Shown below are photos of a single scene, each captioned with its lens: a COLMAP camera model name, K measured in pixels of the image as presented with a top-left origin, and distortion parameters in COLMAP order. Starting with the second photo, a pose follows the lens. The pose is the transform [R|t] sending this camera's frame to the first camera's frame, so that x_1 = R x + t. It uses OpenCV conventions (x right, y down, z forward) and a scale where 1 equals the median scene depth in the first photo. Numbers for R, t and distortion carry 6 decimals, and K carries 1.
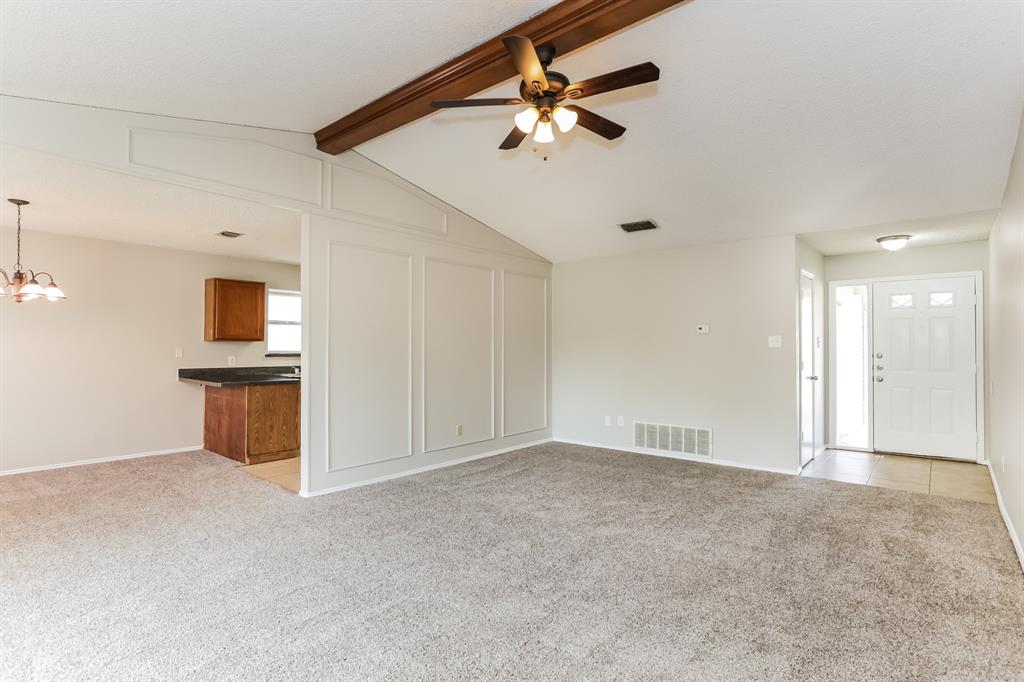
lens RADIAL K [[517.3, 0, 512.0], [0, 517.3, 341.0], [0, 0, 1]] dist [-0.014610, 0.000291]
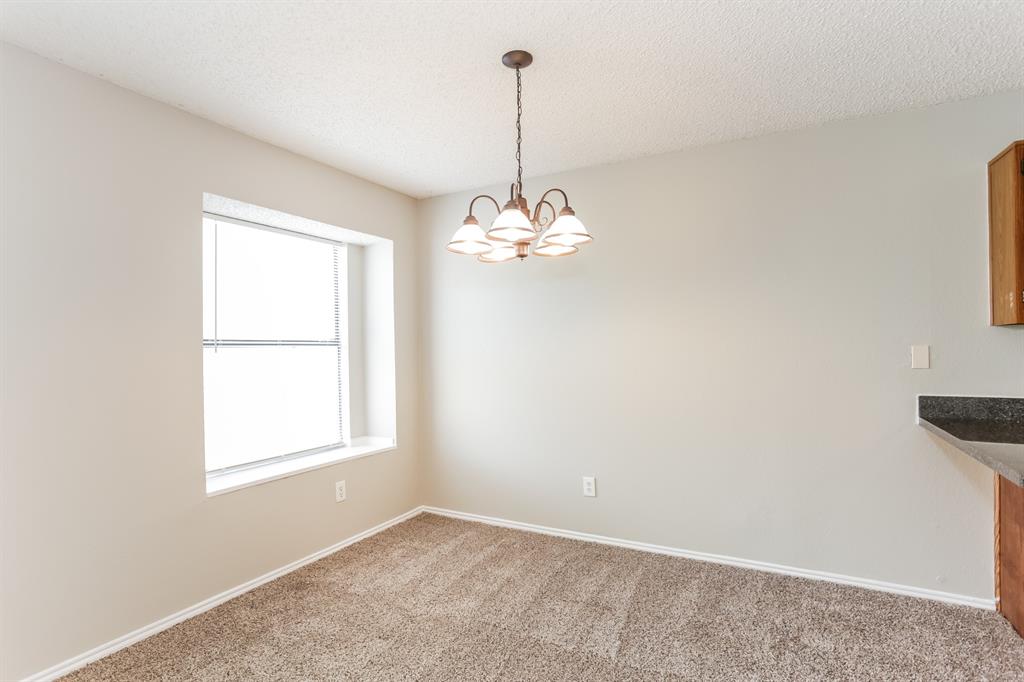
lens RADIAL K [[517.3, 0, 512.0], [0, 517.3, 341.0], [0, 0, 1]] dist [-0.014610, 0.000291]
pose [[0.216456, -0.014005, -0.976192, -0.114756], [0.021038, 0.999732, -0.009678, 0.002747], [0.976066, -0.018443, 0.216692, 0.213801]]
